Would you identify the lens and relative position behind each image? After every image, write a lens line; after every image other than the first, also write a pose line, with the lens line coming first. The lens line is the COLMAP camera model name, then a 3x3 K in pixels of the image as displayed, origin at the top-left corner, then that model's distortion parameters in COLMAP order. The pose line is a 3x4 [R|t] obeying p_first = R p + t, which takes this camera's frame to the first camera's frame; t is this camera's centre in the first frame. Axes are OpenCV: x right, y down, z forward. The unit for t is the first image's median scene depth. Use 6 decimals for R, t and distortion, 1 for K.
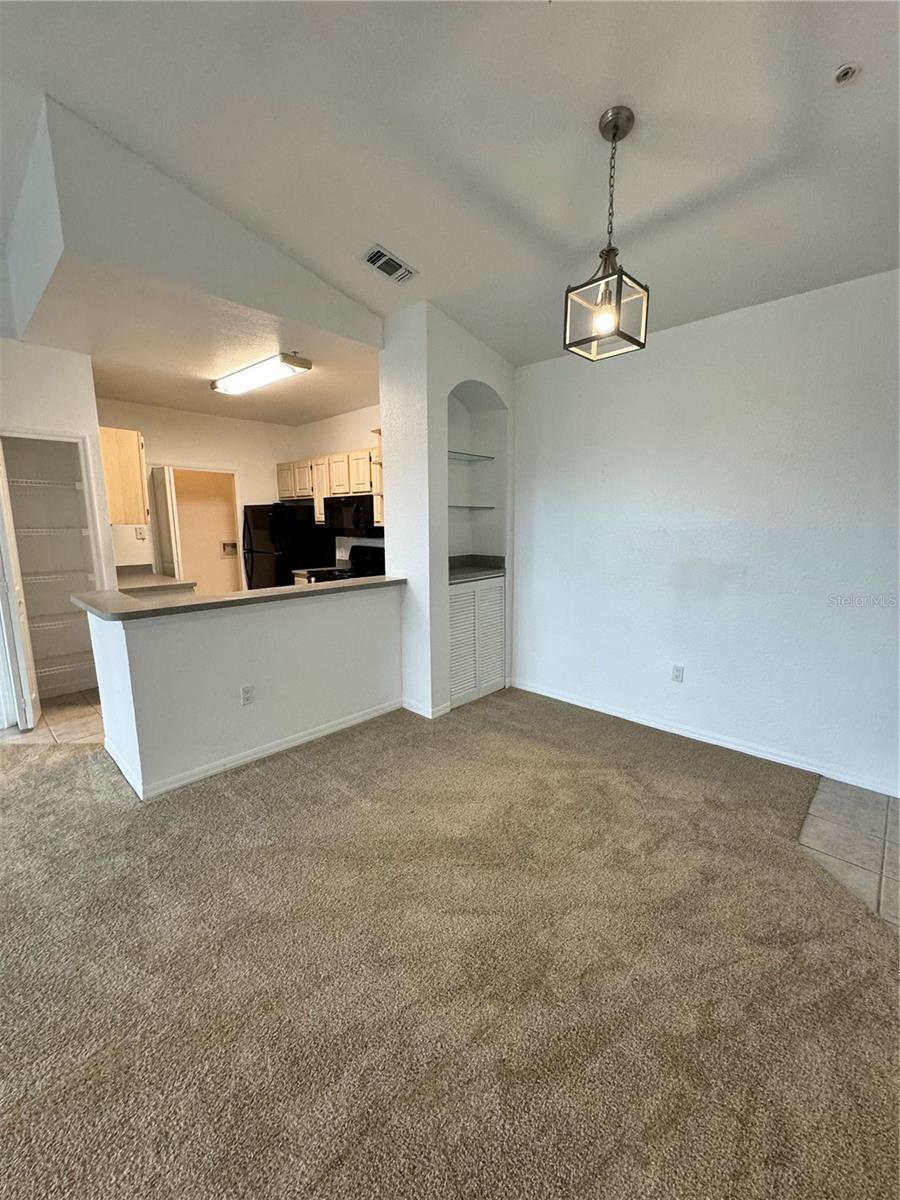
lens RADIAL K [[480.6, 0, 449.7], [0, 480.6, 602.2], [0, 0, 1]] dist [-0.002063, -0.000102]
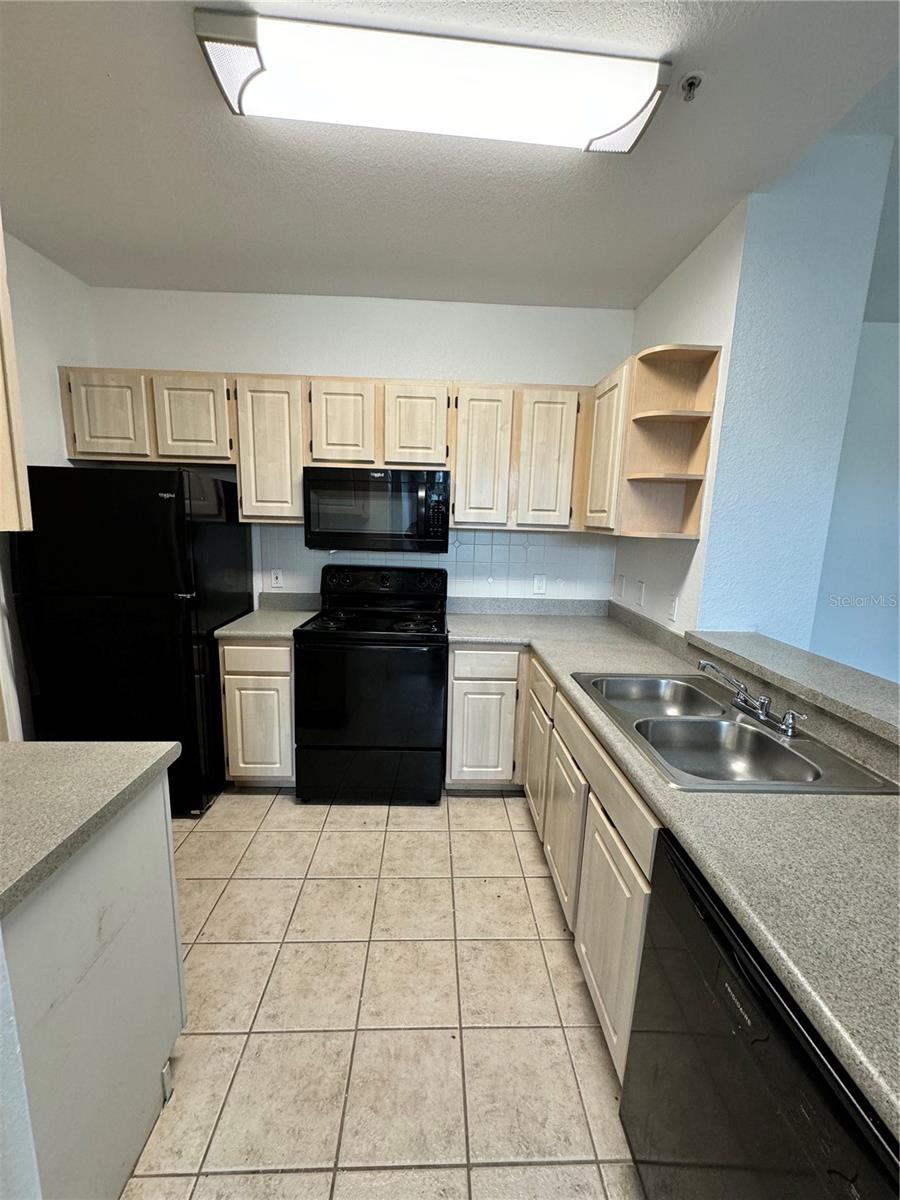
lens RADIAL K [[480.6, 0, 452.3], [0, 480.6, 600.7], [0, 0, 1]] dist [-0.002063, -0.000102]
pose [[0.702399, -0.101103, 0.704566, -0.517504], [0.092101, 0.994449, 0.050882, -0.103199], [-0.705799, 0.029152, 0.707812, 0.596287]]
